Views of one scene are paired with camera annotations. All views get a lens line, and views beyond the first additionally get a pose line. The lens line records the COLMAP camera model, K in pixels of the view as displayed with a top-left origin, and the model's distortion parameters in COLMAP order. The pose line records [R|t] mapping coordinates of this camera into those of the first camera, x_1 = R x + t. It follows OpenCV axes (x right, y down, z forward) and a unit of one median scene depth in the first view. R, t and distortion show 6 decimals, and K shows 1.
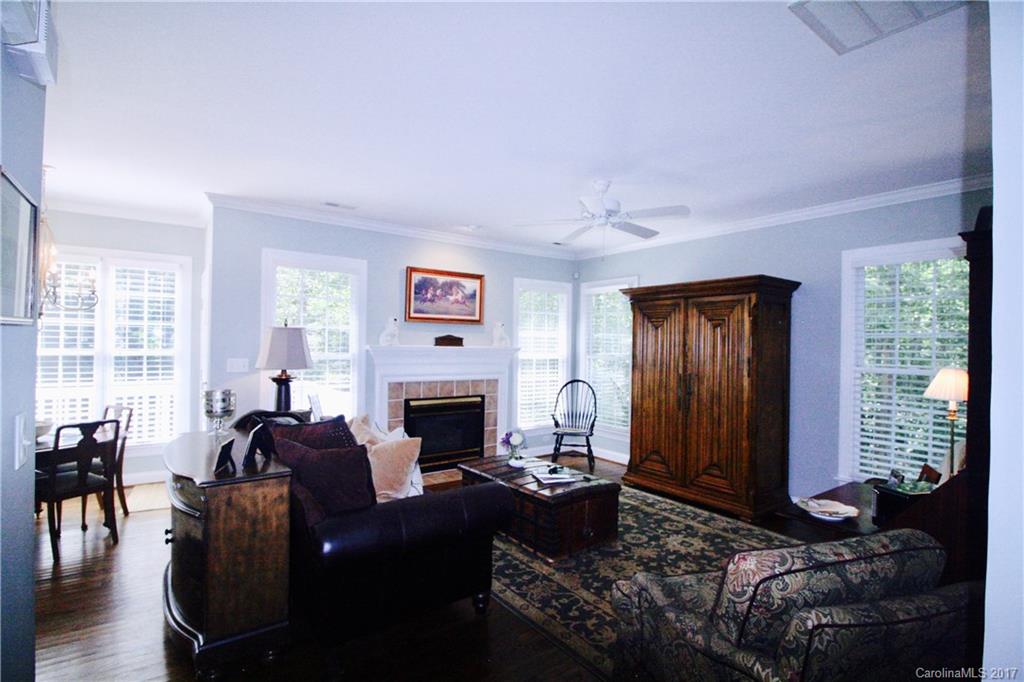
lens RADIAL K [[493.2, 0, 515.8], [0, 493.2, 346.0], [0, 0, 1]] dist [-0.005053, -0.001902]
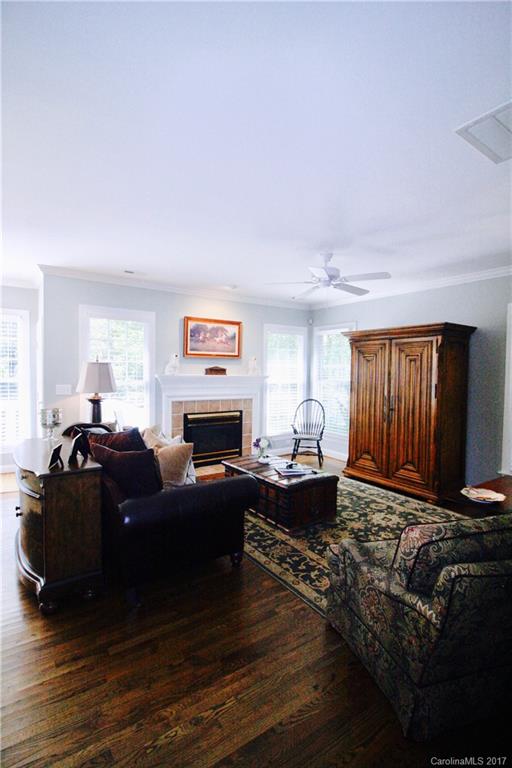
lens RADIAL K [[369.9, 0, 259.0], [0, 369.9, 384.9], [0, 0, 1]] dist [-0.005053, -0.001902]
pose [[0.999602, -0.002767, -0.028082, 0.016536], [0.003788, 0.999331, 0.036372, -0.011300], [0.027962, -0.036464, 0.998944, -0.026014]]
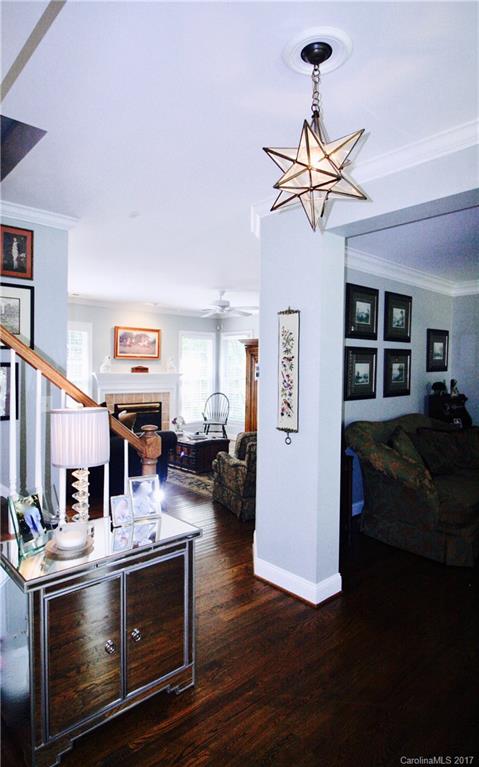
lens RADIAL K [[446.6, 0, 237.9], [0, 446.6, 380.7], [0, 0, 1]] dist [-0.001533, -0.000028]
pose [[0.993371, -0.009318, 0.114578, 0.029092], [0.006694, 0.999707, 0.023268, -0.007405], [-0.114761, -0.022347, 0.993142, -0.743255]]
